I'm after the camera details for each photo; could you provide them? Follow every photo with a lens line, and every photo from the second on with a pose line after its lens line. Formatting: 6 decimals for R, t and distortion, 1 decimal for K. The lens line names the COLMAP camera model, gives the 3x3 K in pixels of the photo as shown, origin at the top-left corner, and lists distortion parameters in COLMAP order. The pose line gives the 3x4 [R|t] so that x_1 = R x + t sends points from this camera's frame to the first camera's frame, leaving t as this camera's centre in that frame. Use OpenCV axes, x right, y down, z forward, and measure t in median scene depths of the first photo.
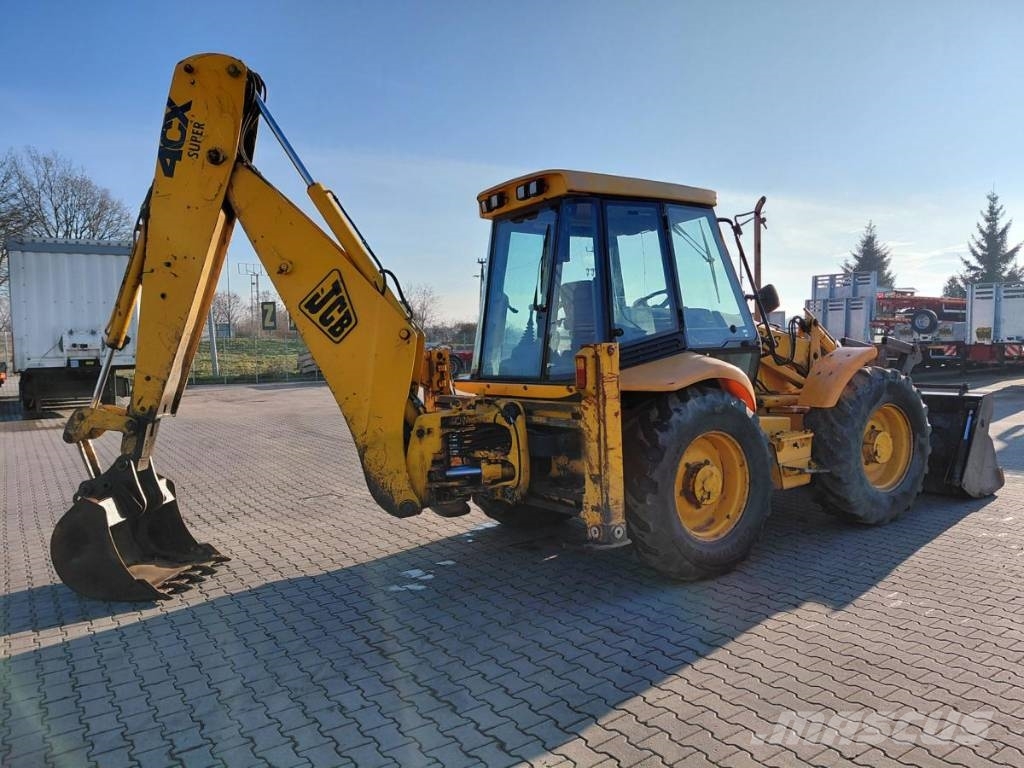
lens RADIAL K [[750.1, 0, 517.8], [0, 750.1, 383.9], [0, 0, 1]] dist [0.095998, -0.162925]
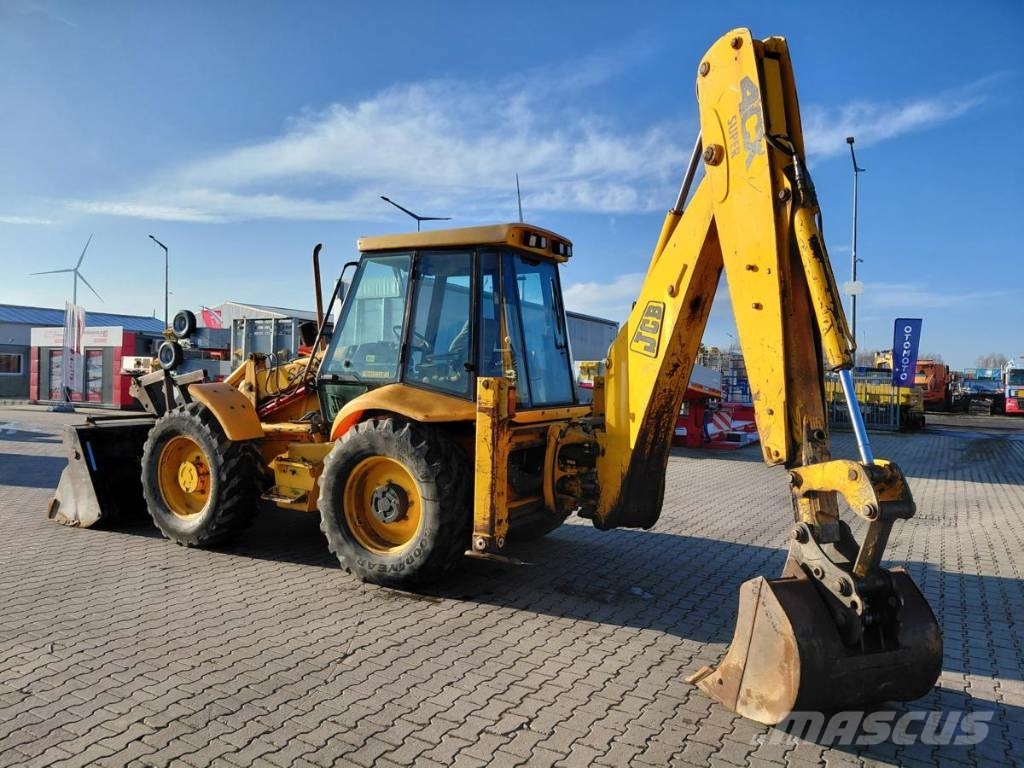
lens RADIAL K [[748.4, 0, 515.3], [0, 748.4, 382.5], [0, 0, 1]] dist [0.077551, -0.153783]
pose [[-0.434947, 0.007808, 0.900422, -1.038883], [0.039761, 0.999154, 0.010543, -0.056827], [-0.899578, 0.040387, -0.434890, 1.595279]]
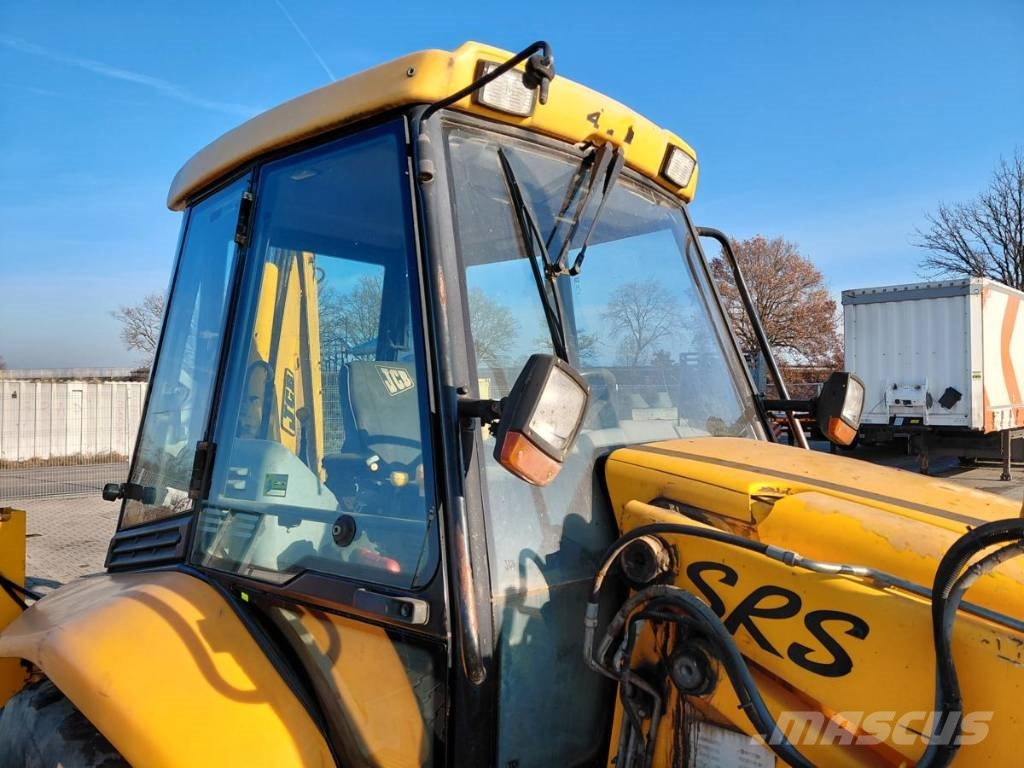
lens RADIAL K [[750.0, 0, 520.3], [0, 750.0, 390.2], [0, 0, 1]] dist [0.101772, -0.159485]
pose [[0.213227, 0.014834, -0.976890, 0.615302], [-0.050563, 0.998712, 0.004129, -0.138682], [0.975693, 0.048514, 0.213703, 1.082067]]
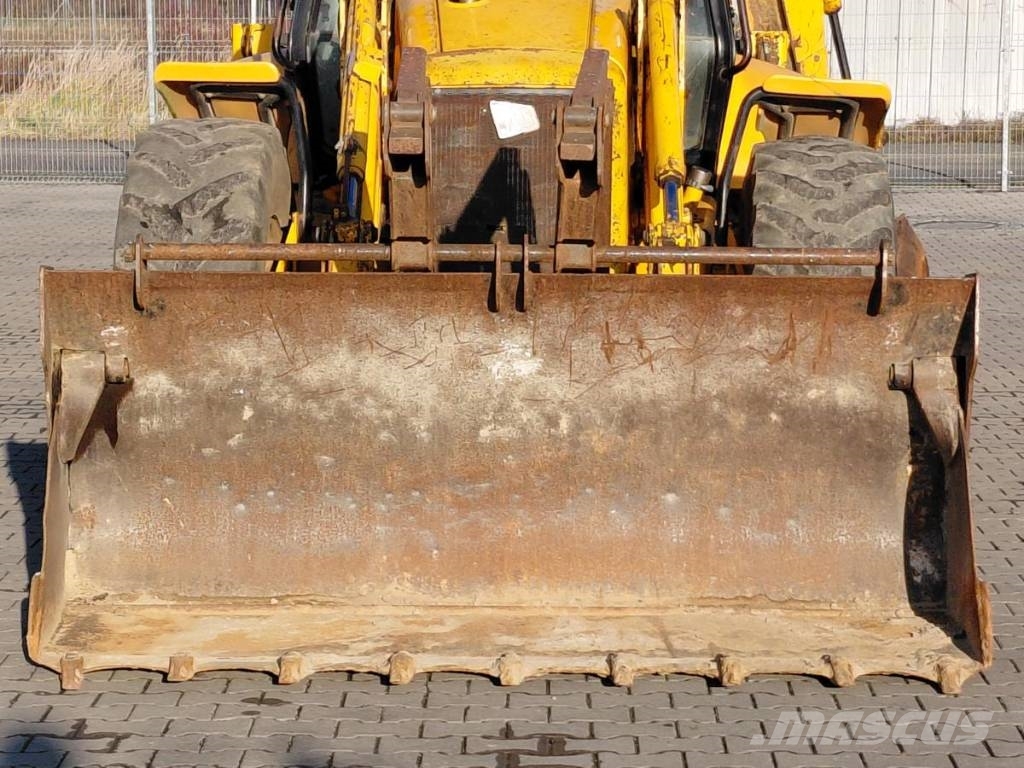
lens RADIAL K [[2934.2, 0, 512.0], [0, 2934.2, 384.0], [0, 0, 1]] dist [0.414723, -2.081234]
pose [[-0.575967, 0.128308, -0.807341, 1.880639], [-0.033197, 0.983120, 0.179927, -0.192762], [0.816799, 0.130433, -0.561985, 2.365105]]
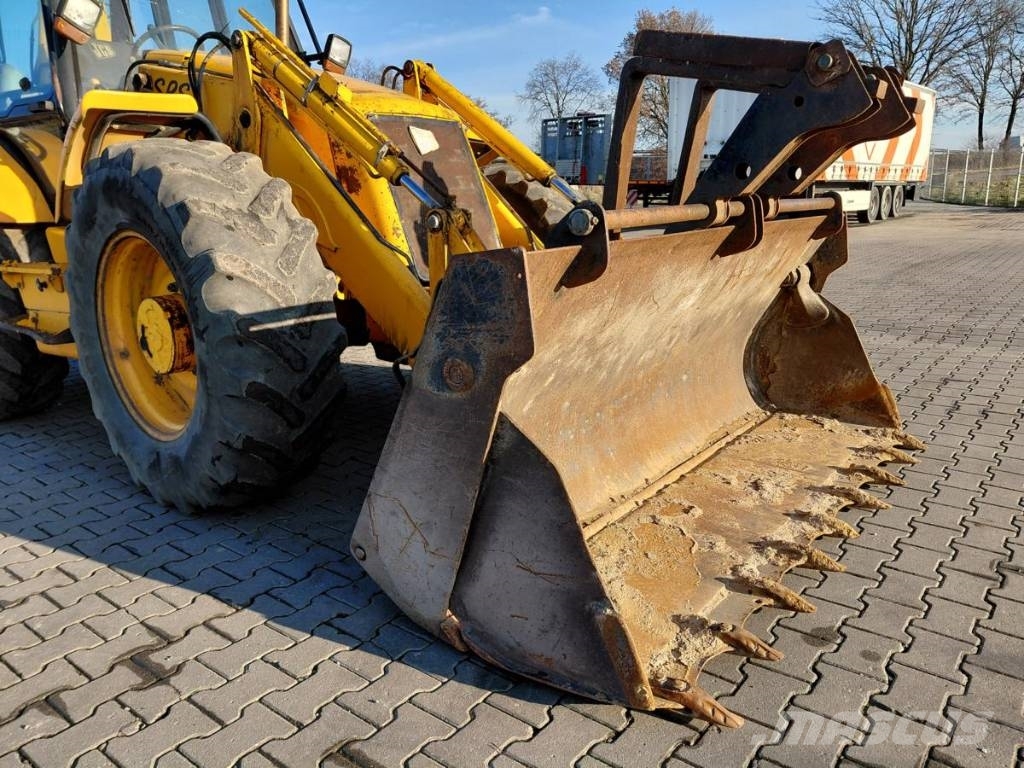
lens RADIAL K [[754.4, 0, 521.2], [0, 754.4, 388.3], [0, 0, 1]] dist [0.091201, -0.168083]
pose [[0.300916, 0.256609, -0.918478, 1.138065], [-0.038278, 0.965592, 0.257231, -0.007705], [0.952882, -0.042247, 0.300384, 1.288100]]
